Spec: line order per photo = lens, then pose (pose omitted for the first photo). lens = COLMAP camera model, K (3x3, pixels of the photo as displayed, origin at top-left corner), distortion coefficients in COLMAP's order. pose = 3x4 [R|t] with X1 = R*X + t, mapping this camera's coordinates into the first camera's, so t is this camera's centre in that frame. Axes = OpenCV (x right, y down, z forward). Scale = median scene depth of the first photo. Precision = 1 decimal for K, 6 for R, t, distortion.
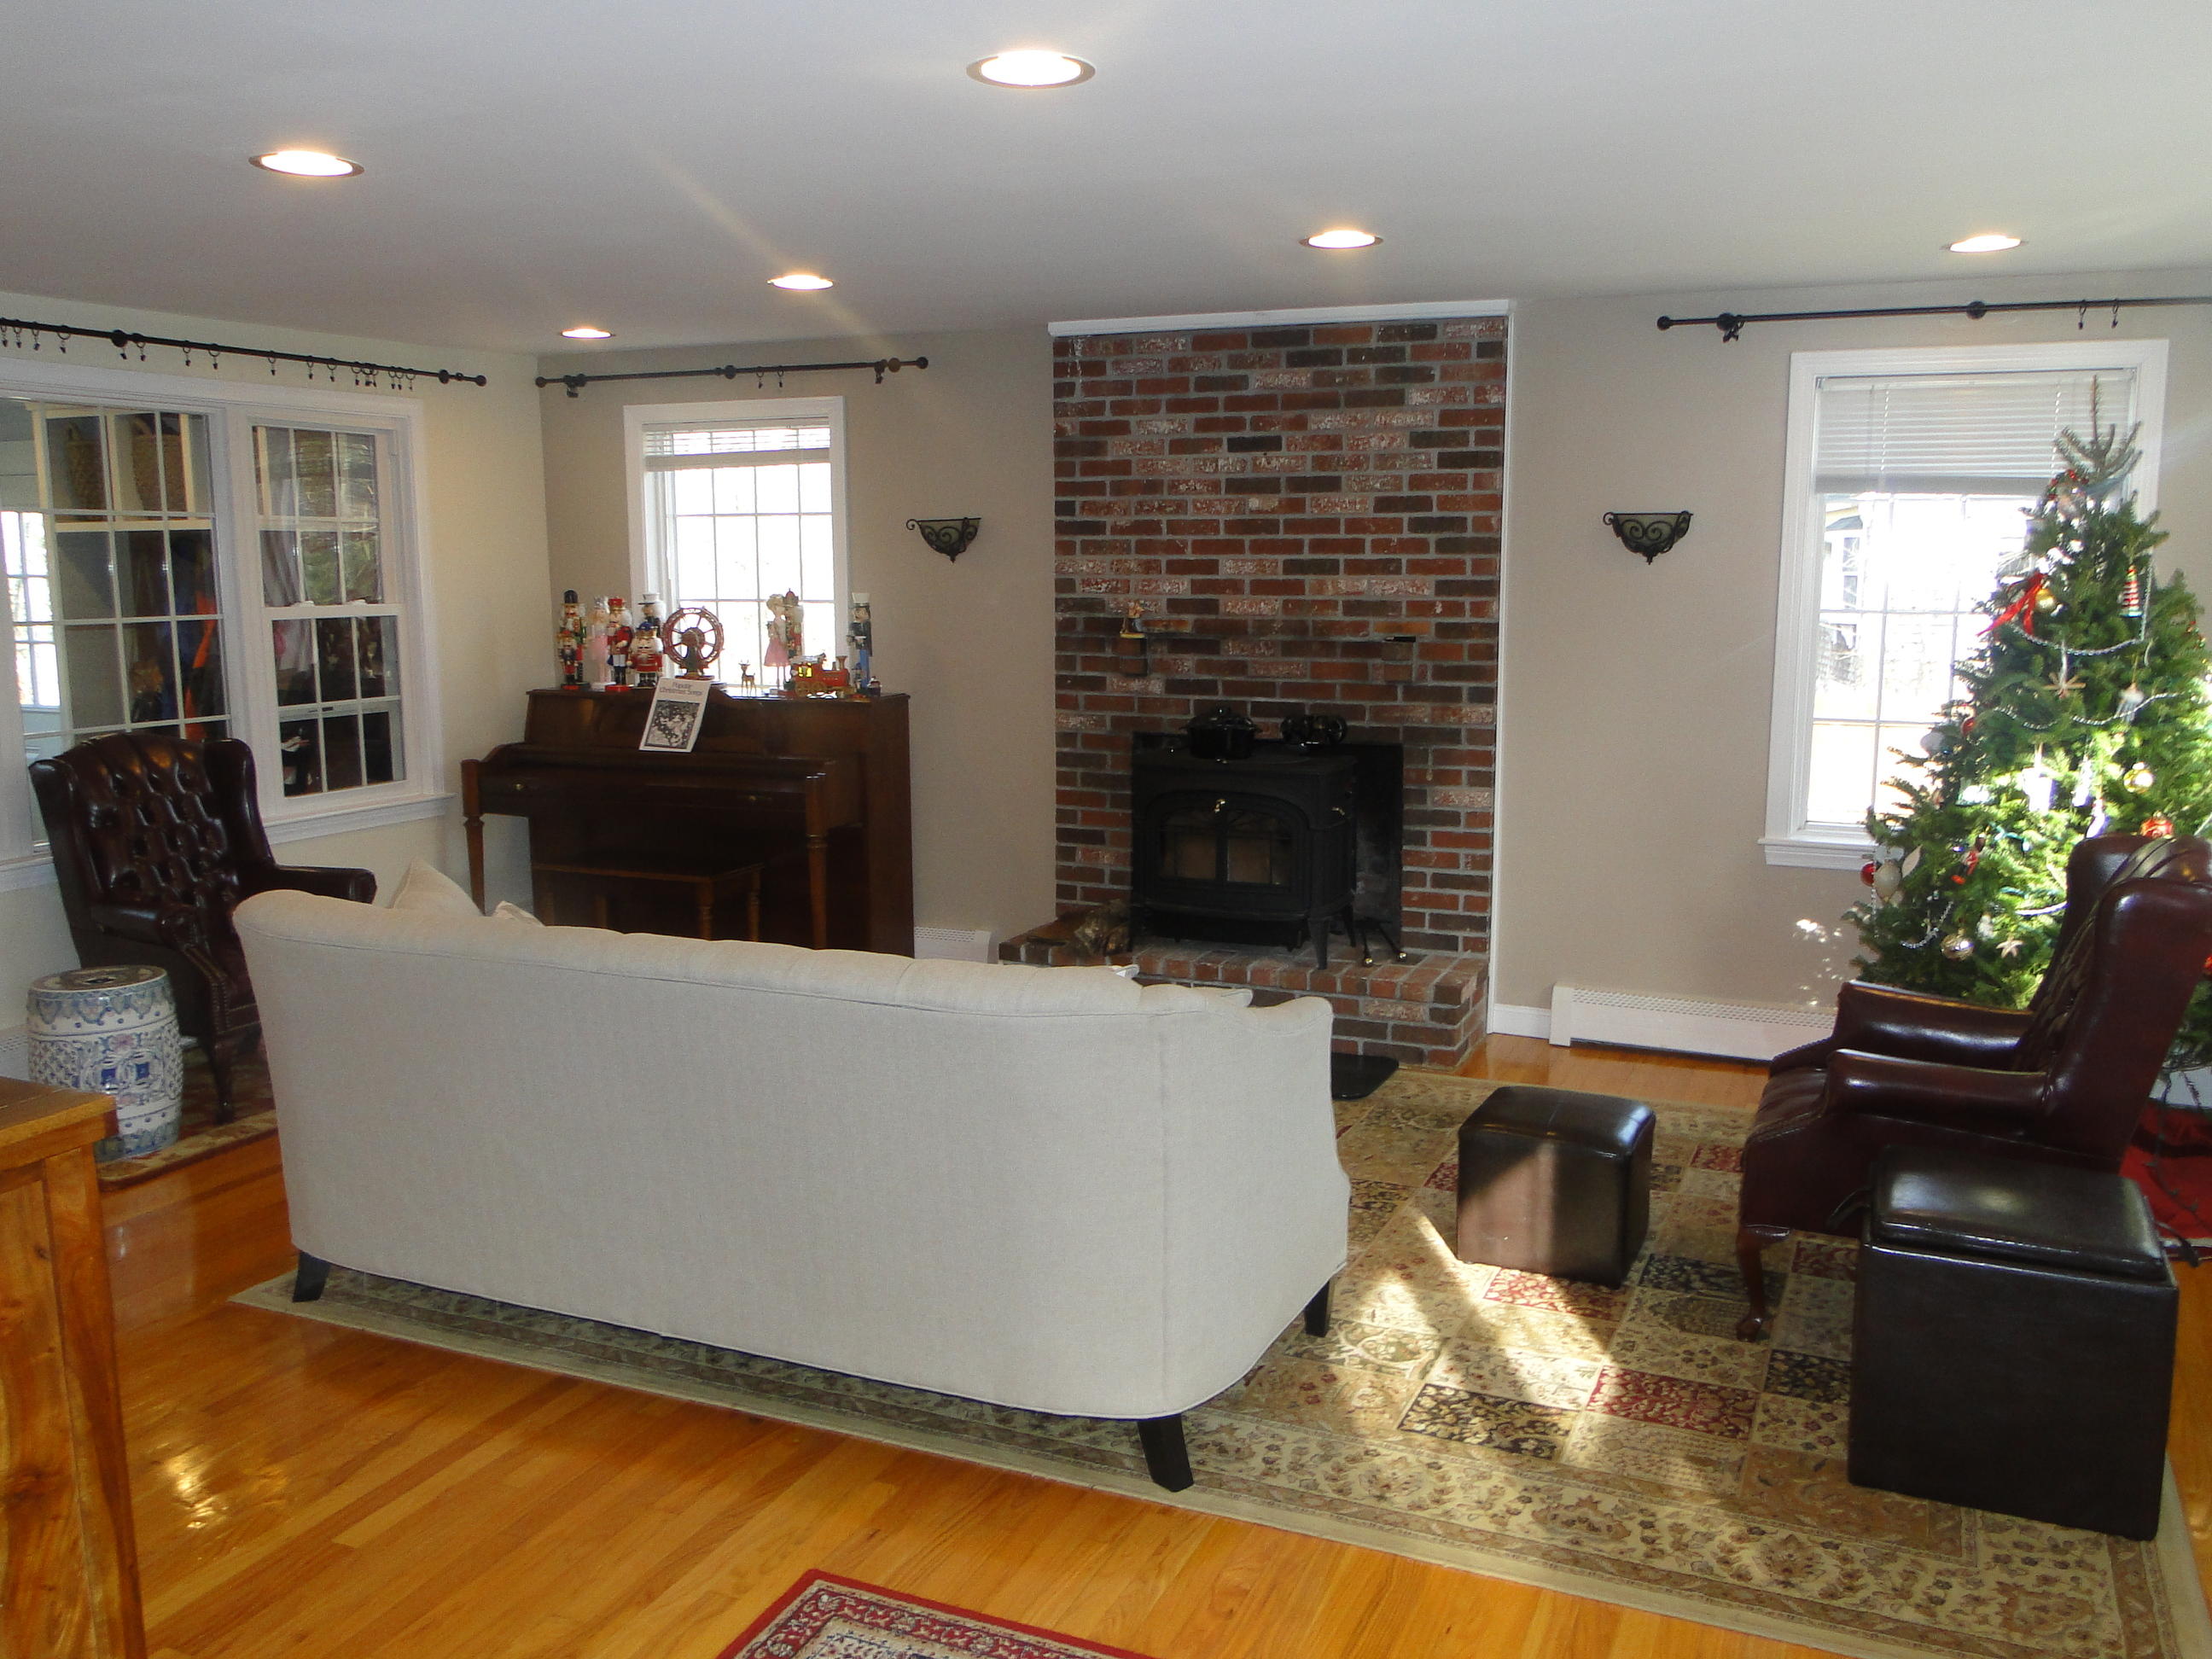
lens RADIAL K [[1825.6, 0, 1106.0], [0, 1825.6, 829.5], [0, 0, 1]] dist [-0.001019, -0.009735]
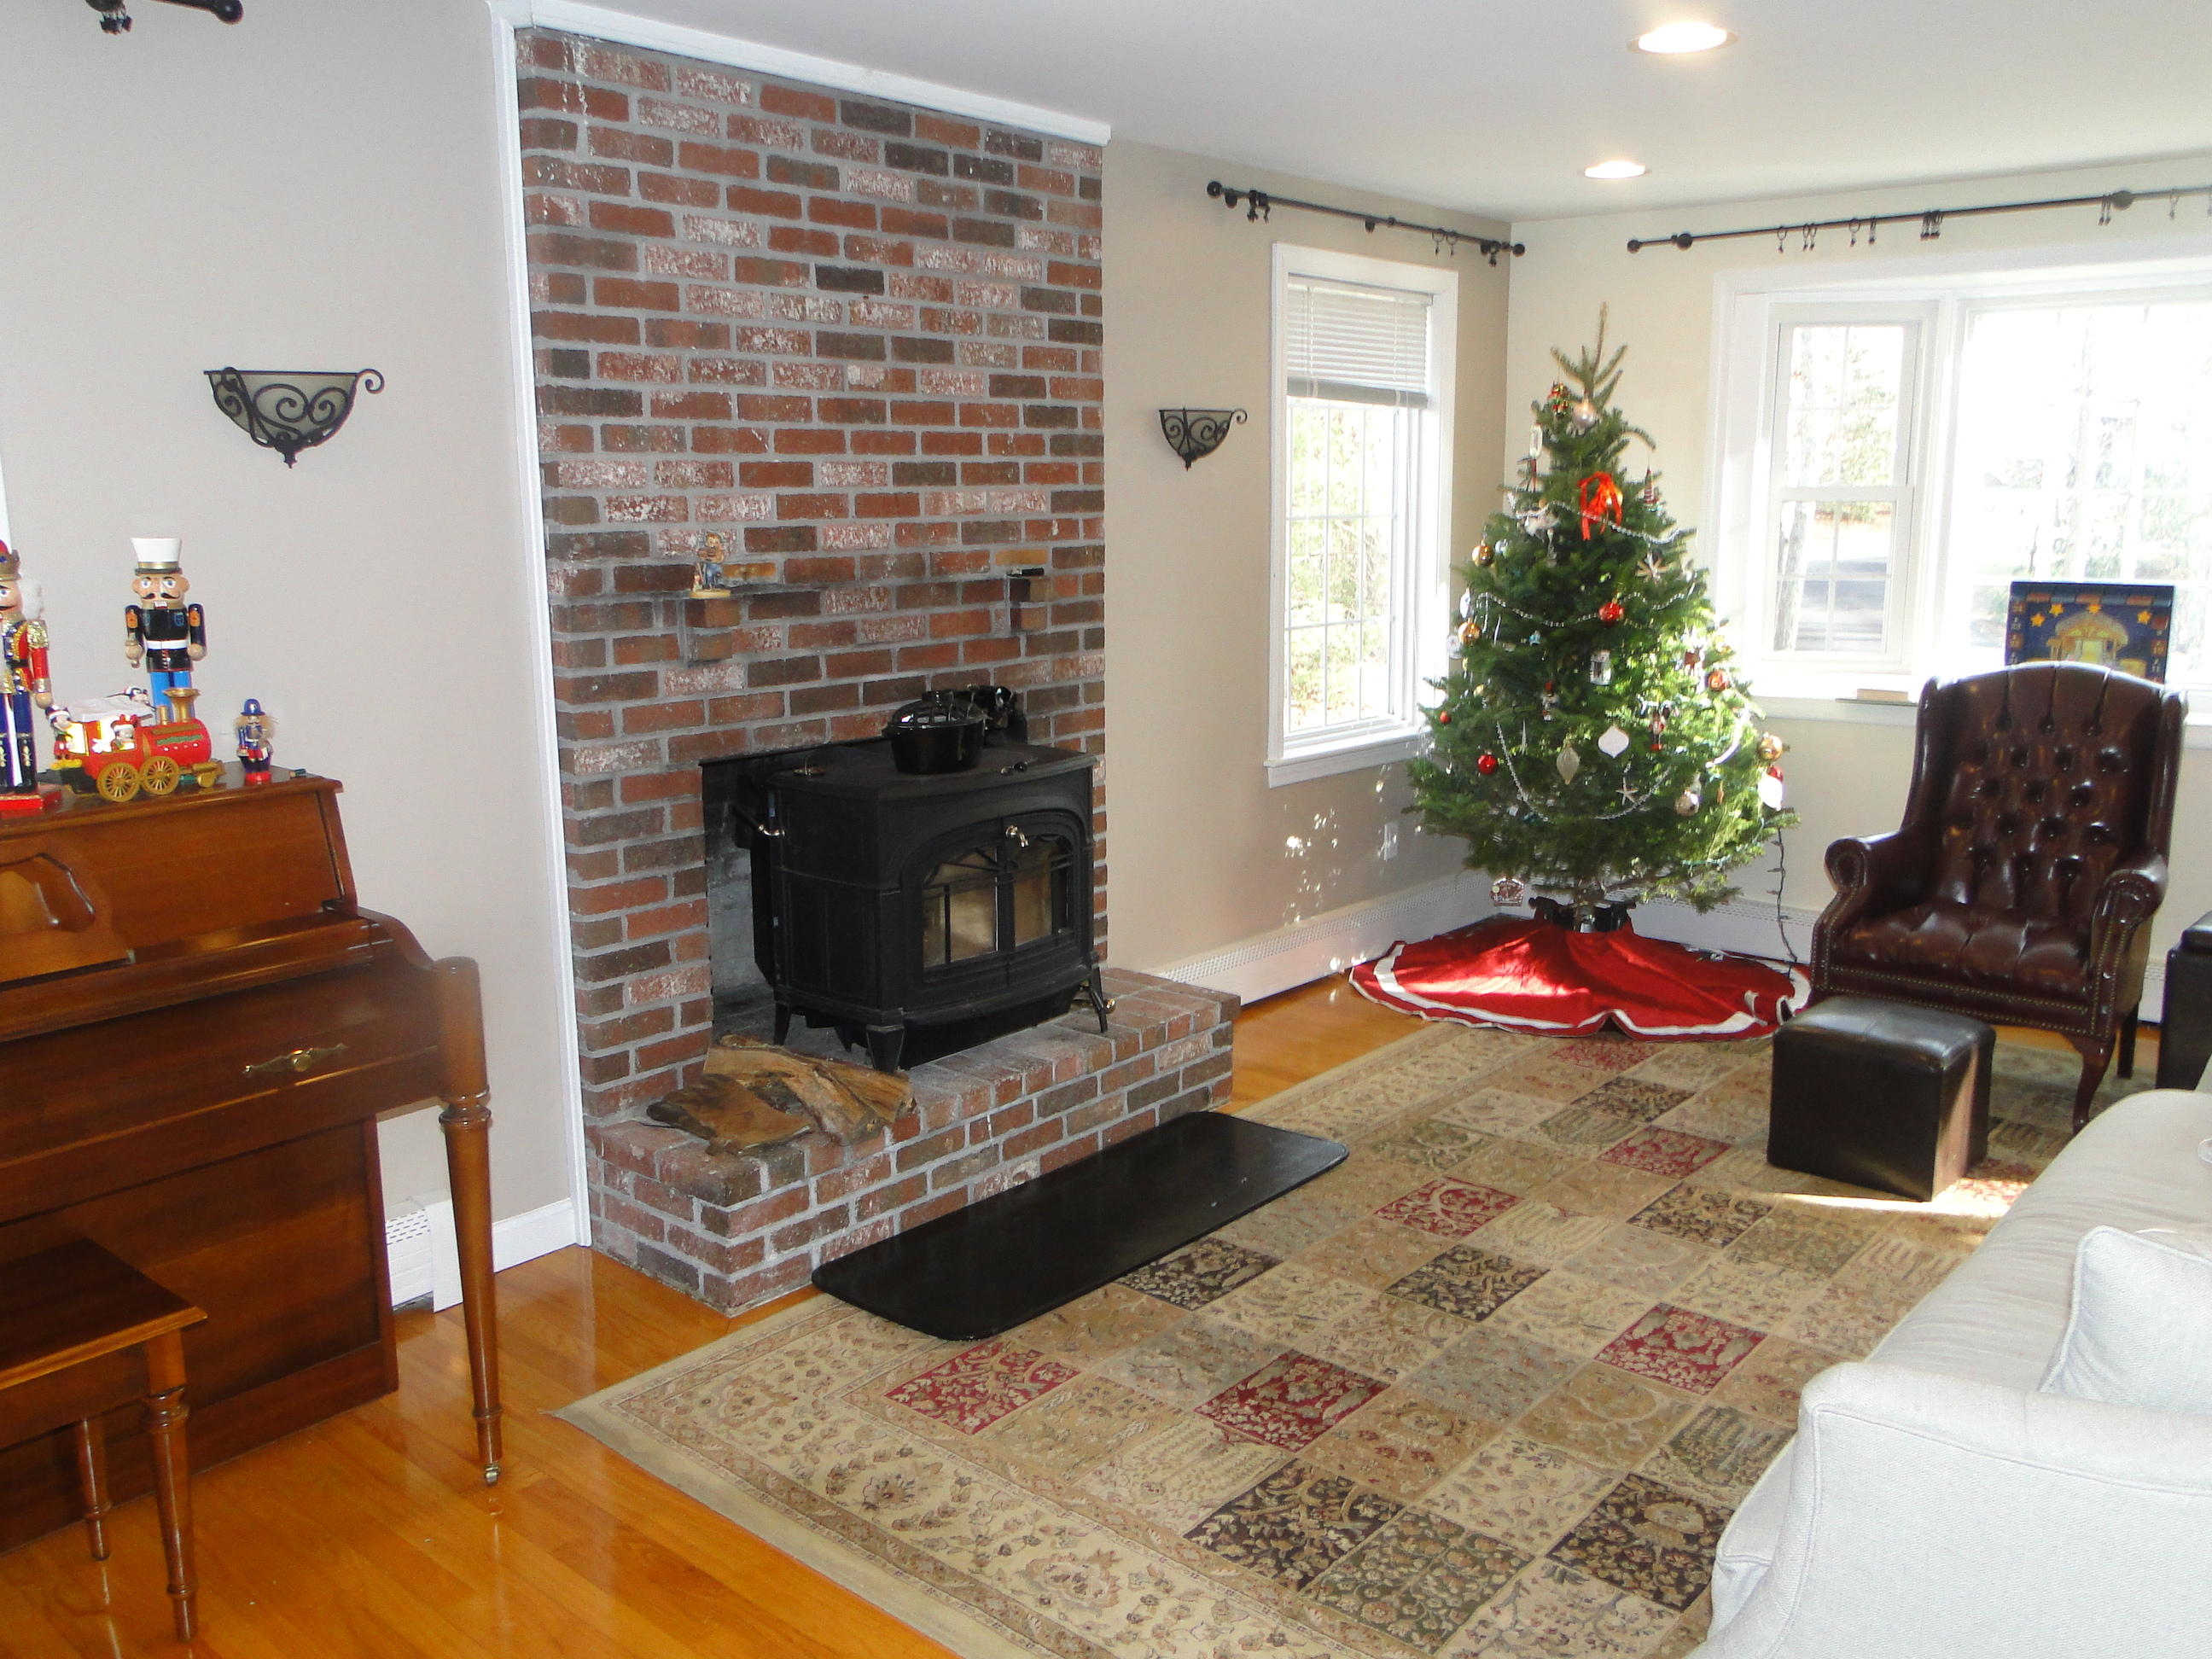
lens RADIAL K [[1831.2, 0, 1197.3], [0, 1831.2, 818.4], [0, 0, 1]] dist [0.004548, -0.001480]
pose [[0.274331, -0.177127, 0.945182, -0.519772], [0.143652, 0.979410, 0.141847, -0.099586], [-0.950845, 0.096864, 0.294127, 0.709807]]
